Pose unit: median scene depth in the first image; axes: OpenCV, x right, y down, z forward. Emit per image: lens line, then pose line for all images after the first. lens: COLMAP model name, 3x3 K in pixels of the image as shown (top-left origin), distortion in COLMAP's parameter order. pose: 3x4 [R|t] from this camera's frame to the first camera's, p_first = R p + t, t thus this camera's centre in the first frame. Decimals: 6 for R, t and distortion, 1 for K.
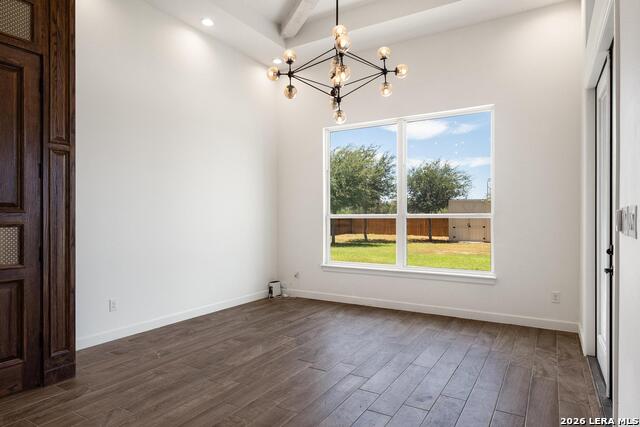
lens RADIAL K [[384.3, 0, 316.0], [0, 384.3, 217.5], [0, 0, 1]] dist [-0.018645, 0.001693]
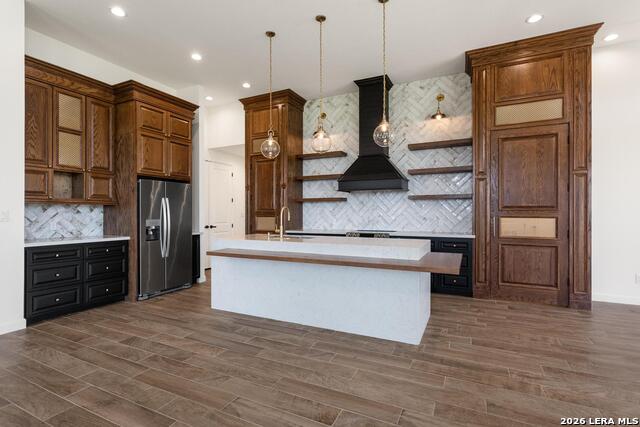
lens RADIAL K [[306.9, 0, 319.9], [0, 306.9, 212.2], [0, 0, 1]] dist [0.000455, -0.000299]
pose [[0.097551, -0.005611, -0.995215, 0.597283], [-0.007094, 0.999955, -0.006333, 0.012488], [0.995205, 0.007678, 0.097507, -0.304102]]
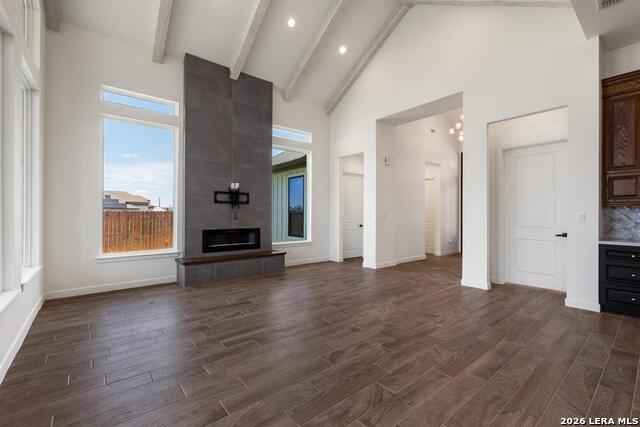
lens RADIAL K [[279.9, 0, 319.7], [0, 279.9, 212.3], [0, 0, 1]] dist [-0.001303, 0.000025]
pose [[-0.946025, -0.003988, 0.324071, 0.098174], [-0.003240, 0.999991, 0.002849, 0.004153], [-0.324079, 0.001646, -0.946029, 0.307945]]
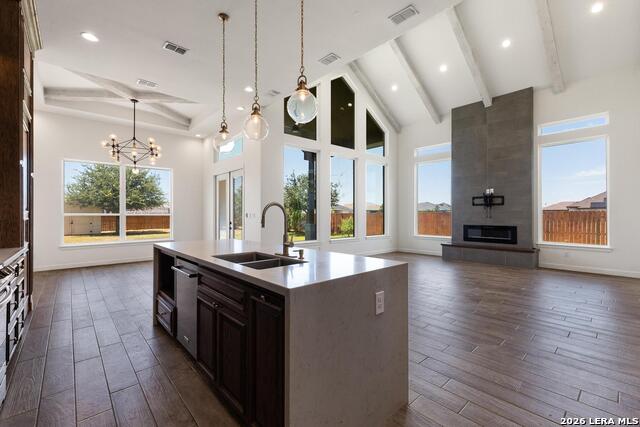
lens RADIAL K [[279.9, 0, 316.1], [0, 279.9, 213.5], [0, 0, 1]] dist [-0.001303, 0.000025]
pose [[0.285057, -0.004167, 0.958501, -1.579420], [0.010336, 0.999946, 0.001273, 0.003817], [-0.958455, 0.009544, 0.285085, -0.640469]]
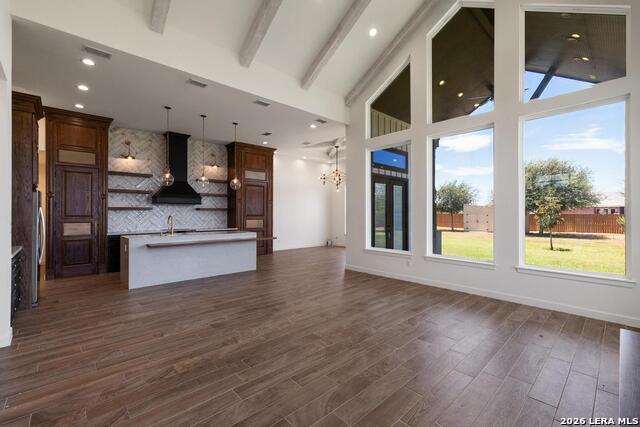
lens RADIAL K [[279.9, 0, 320.4], [0, 279.9, 214.2], [0, 0, 1]] dist [-0.001303, 0.000025]
pose [[0.963666, -0.005039, -0.267062, 0.799460], [0.003614, 0.999976, -0.005828, -0.017633], [0.267085, 0.004652, 0.963662, -2.087175]]
